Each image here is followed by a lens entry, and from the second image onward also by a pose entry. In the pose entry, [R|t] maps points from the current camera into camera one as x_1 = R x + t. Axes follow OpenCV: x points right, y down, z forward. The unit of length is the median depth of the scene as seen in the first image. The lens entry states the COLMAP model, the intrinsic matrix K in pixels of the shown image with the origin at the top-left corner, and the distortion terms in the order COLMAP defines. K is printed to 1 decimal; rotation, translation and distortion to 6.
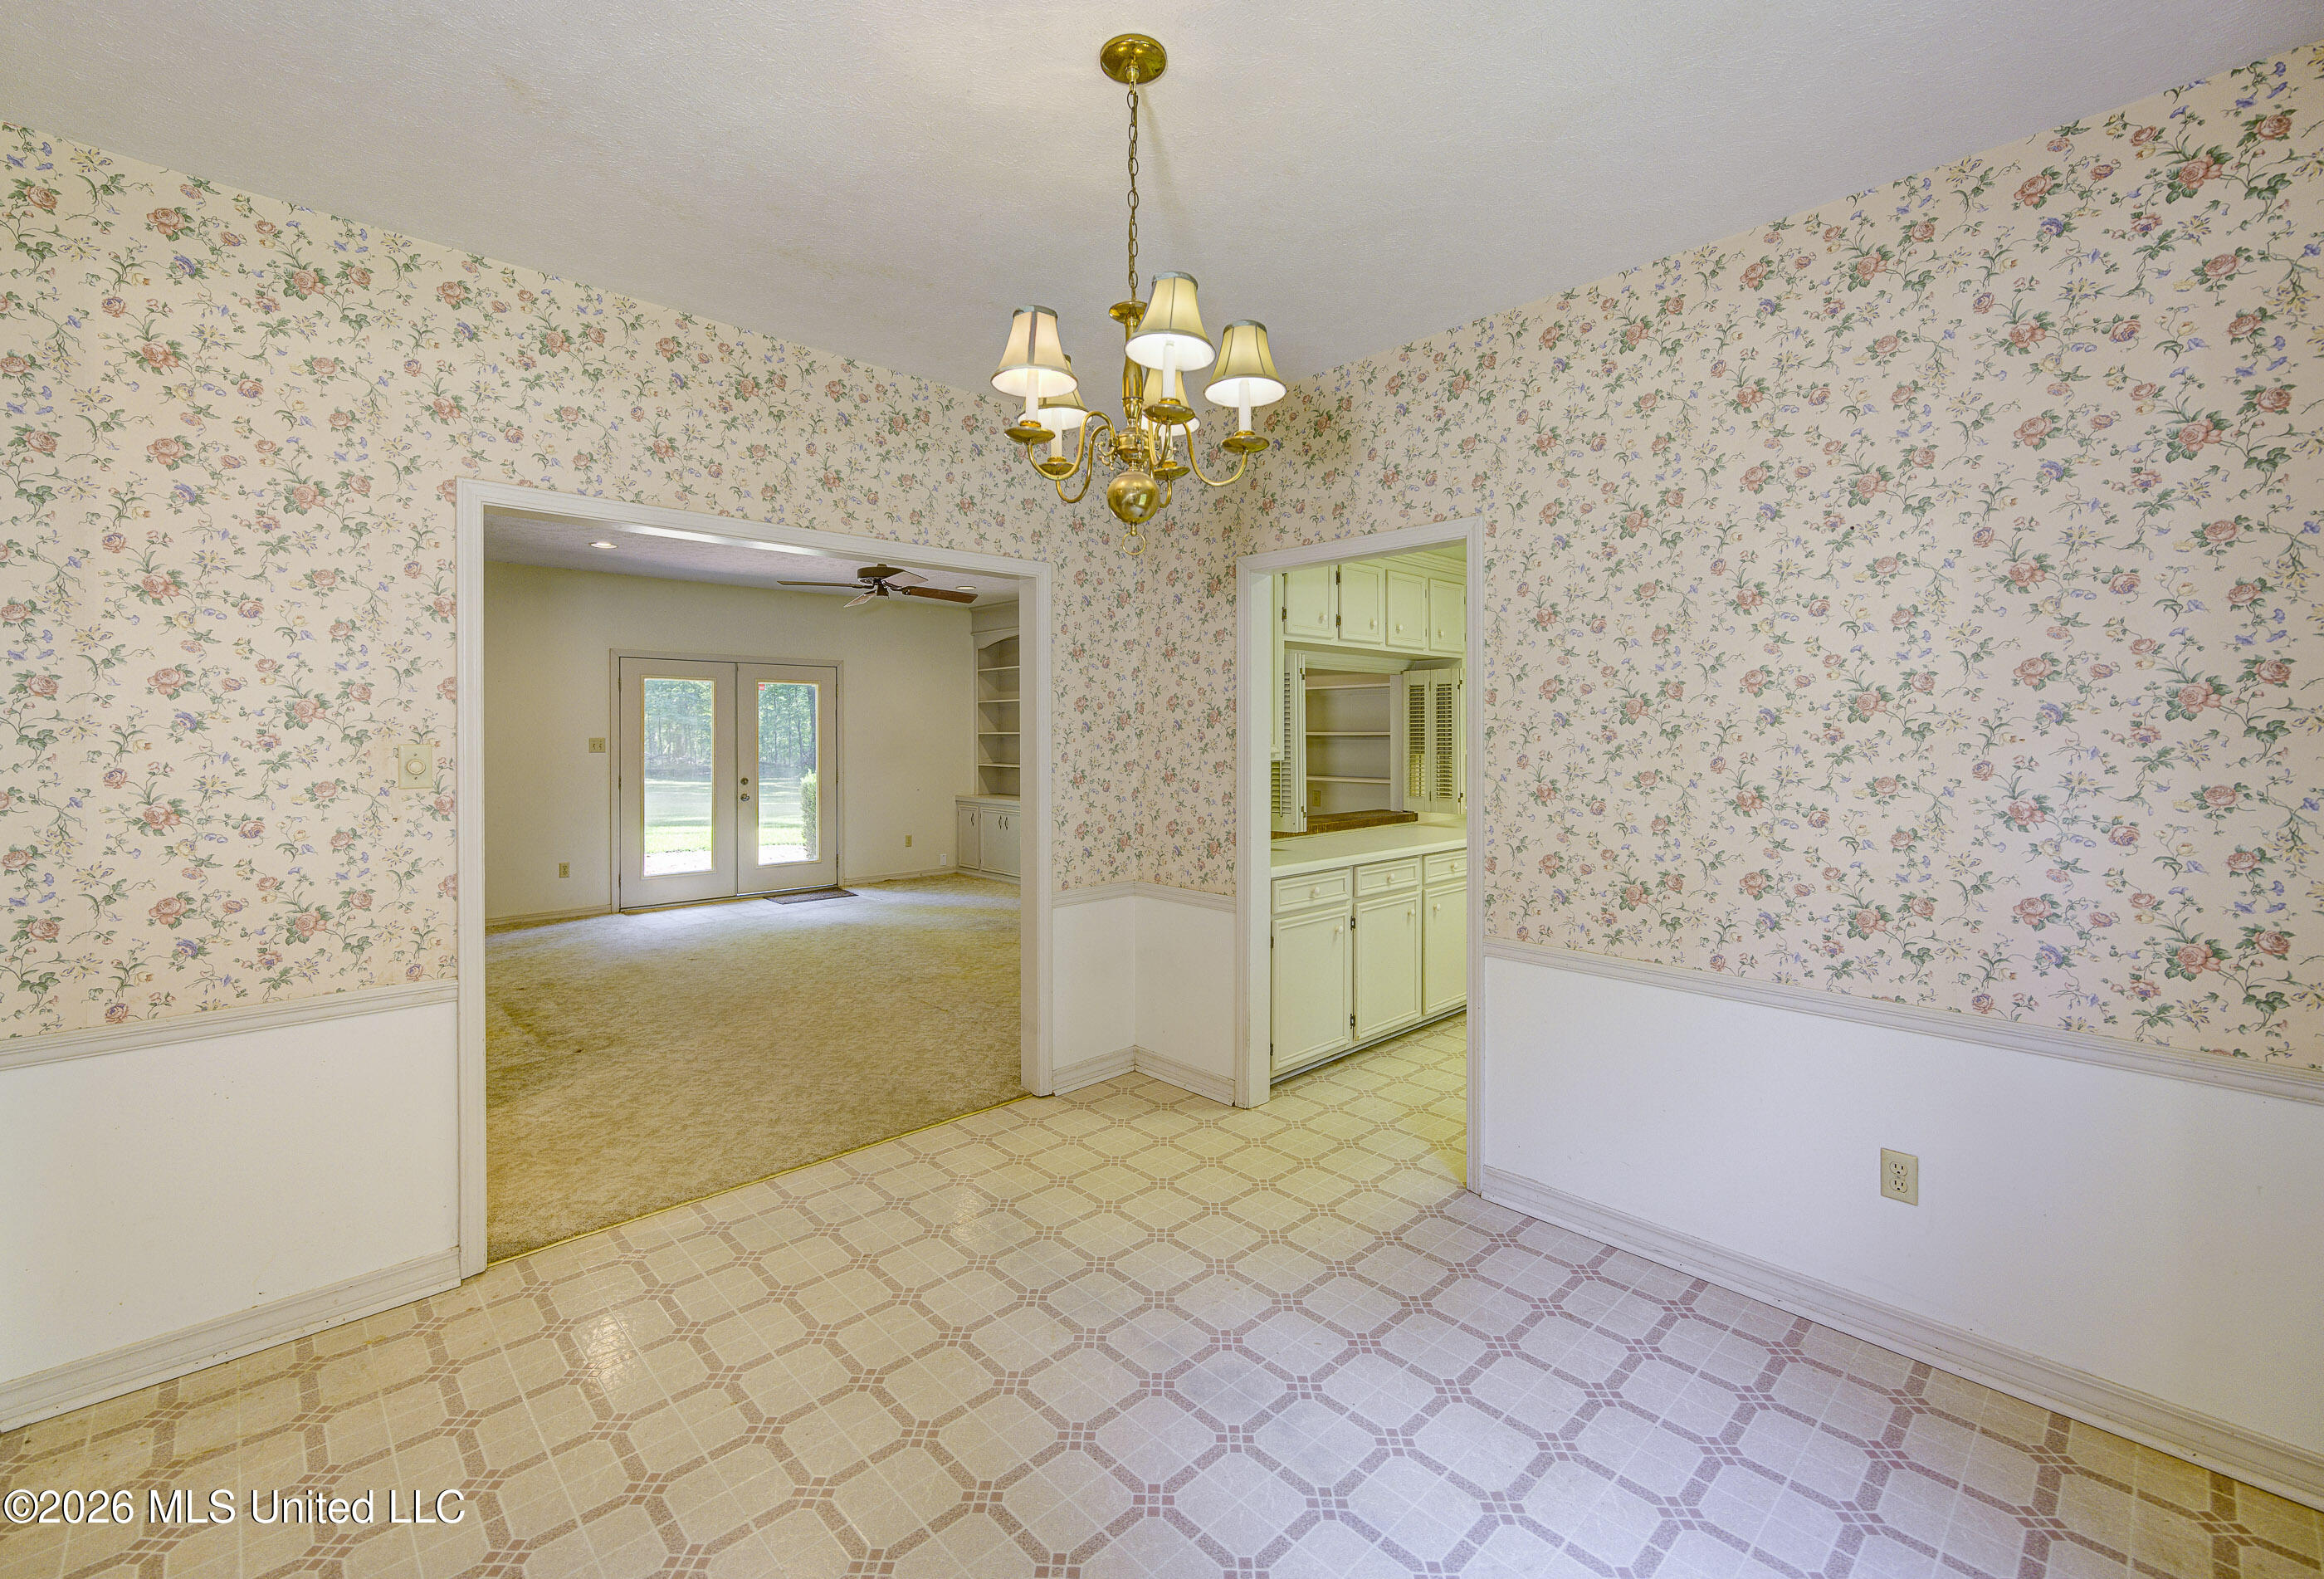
lens RADIAL K [[1000.1, 0, 1216.5], [0, 1000.1, 736.2], [0, 0, 1]] dist [-0.018999, -0.000038]
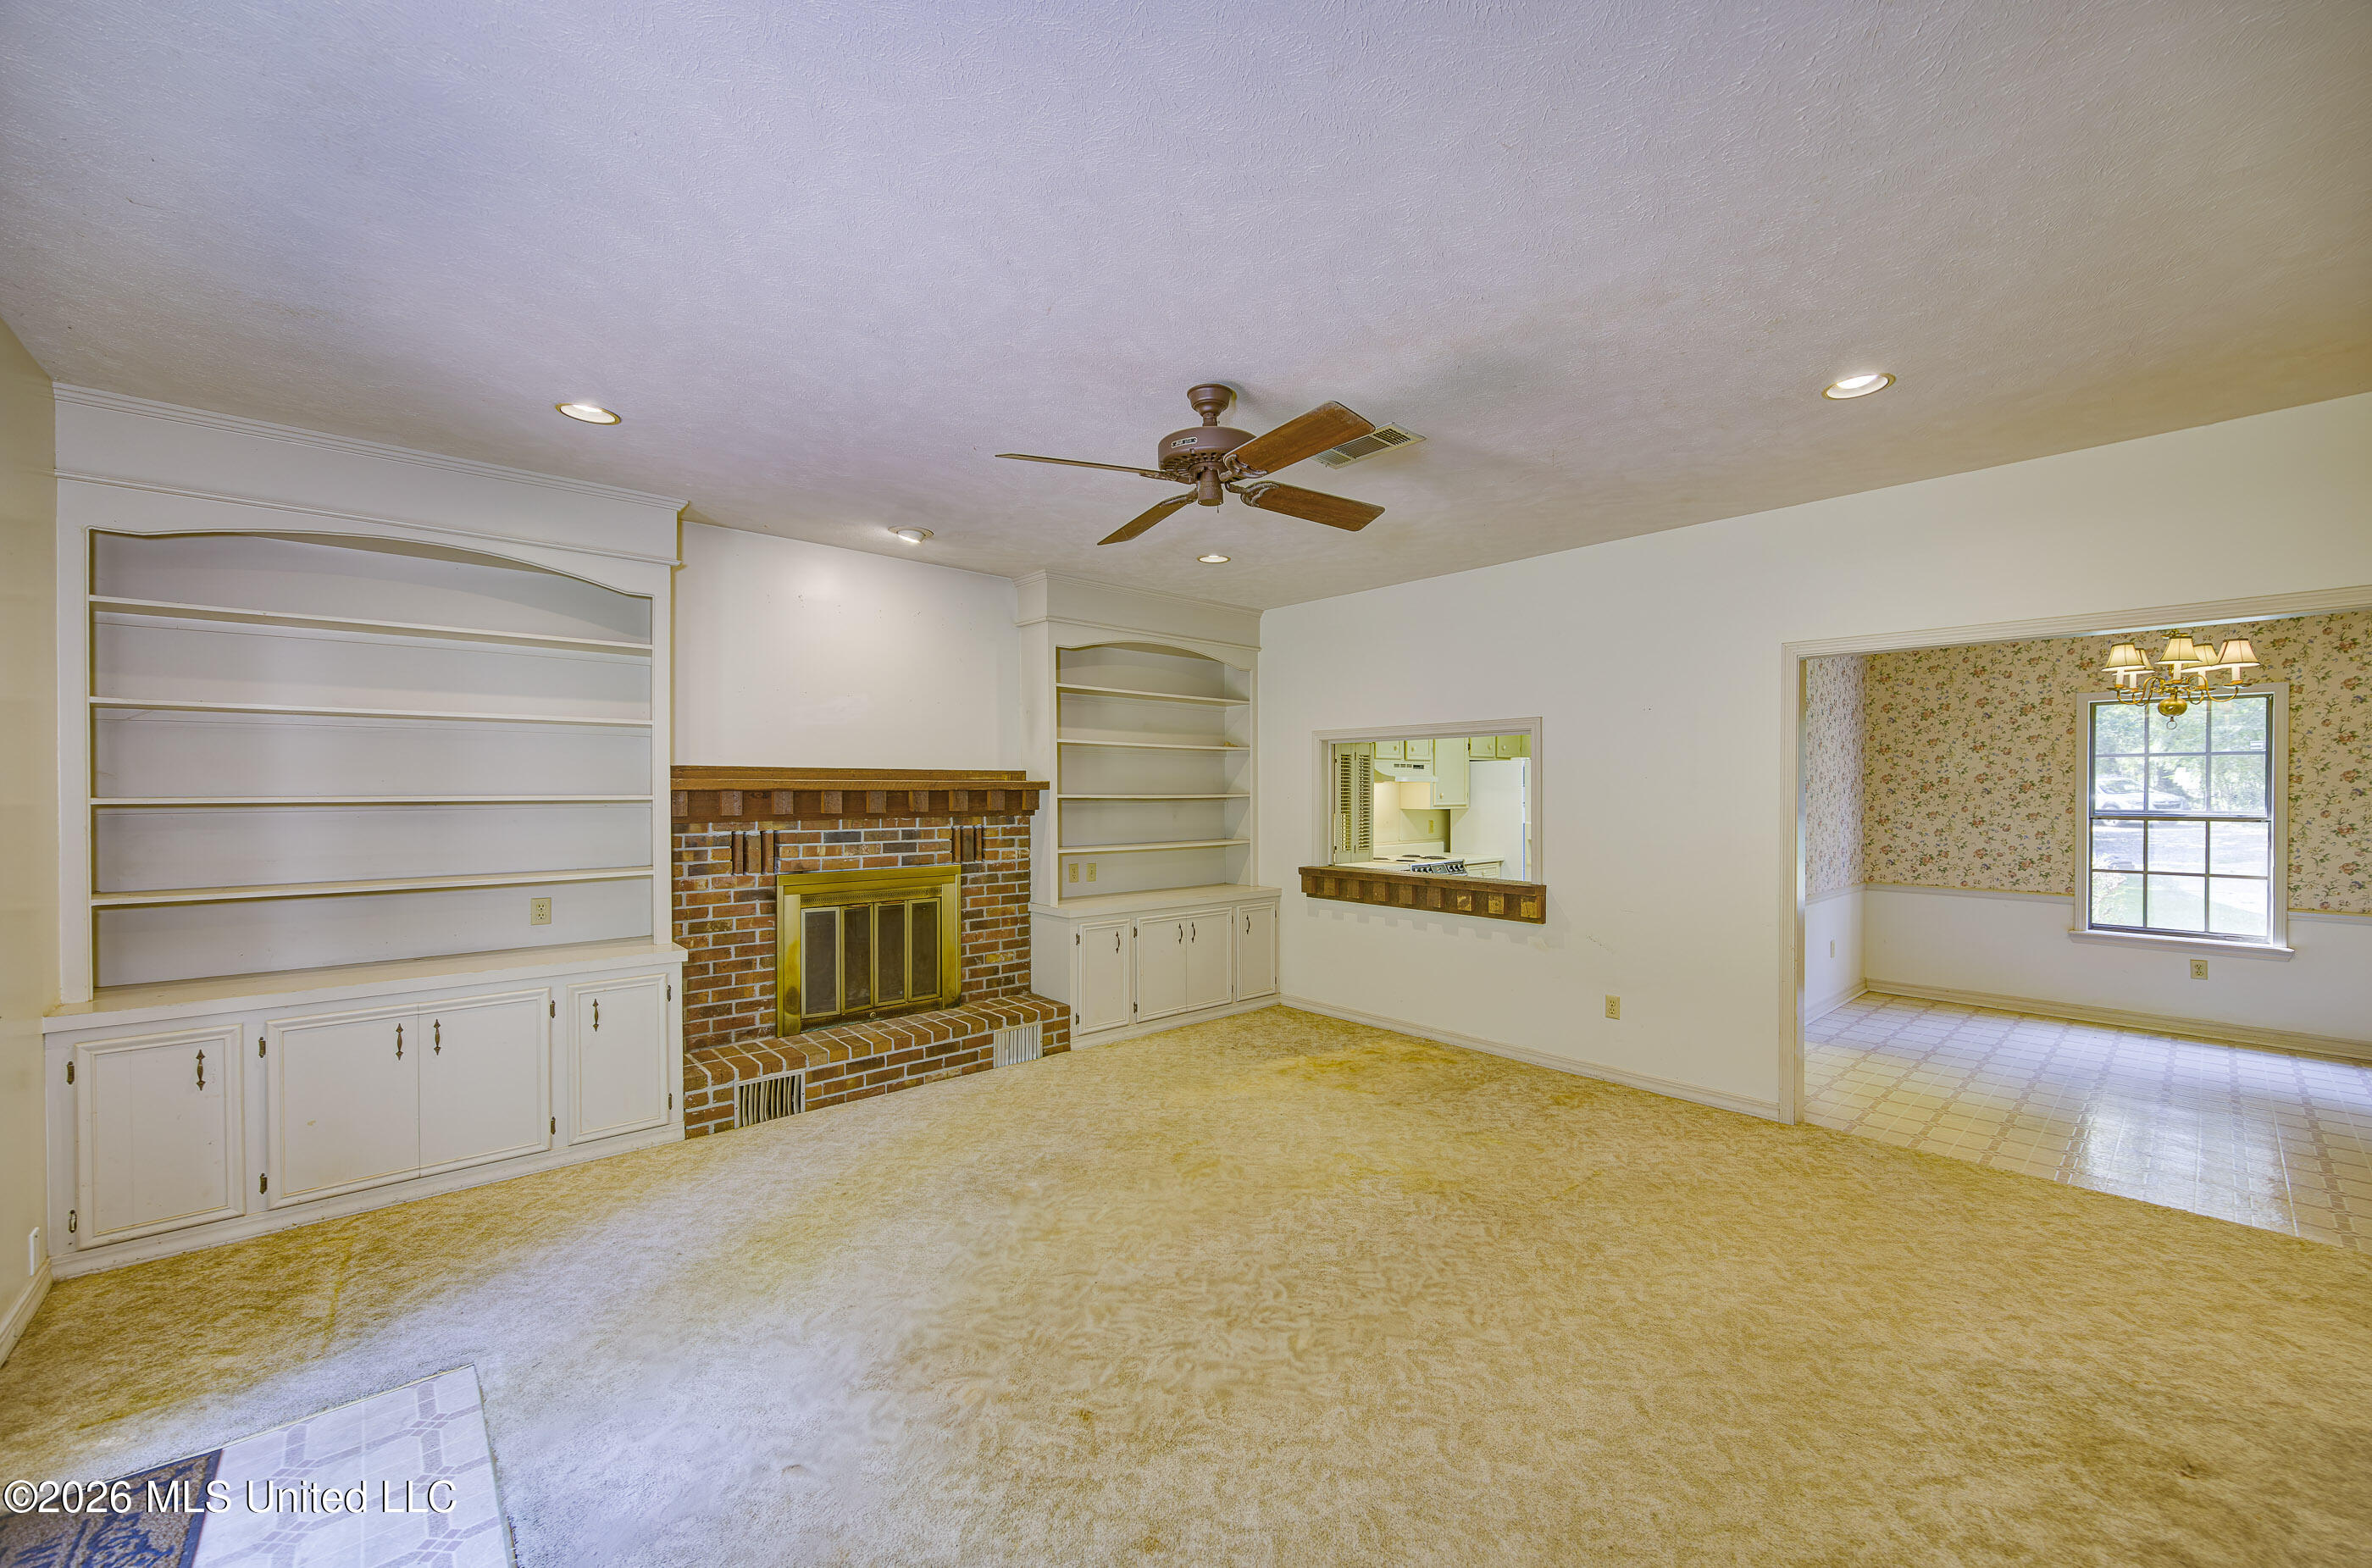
lens RADIAL K [[894.3, 0, 1208.3], [0, 894.3, 797.0], [0, 0, 1]] dist [-0.003483, 0.000159]
pose [[0.085546, -0.005390, 0.996320, -0.604670], [0.001575, 0.999985, 0.005274, -0.005863], [-0.996333, 0.001118, 0.085553, 0.793635]]
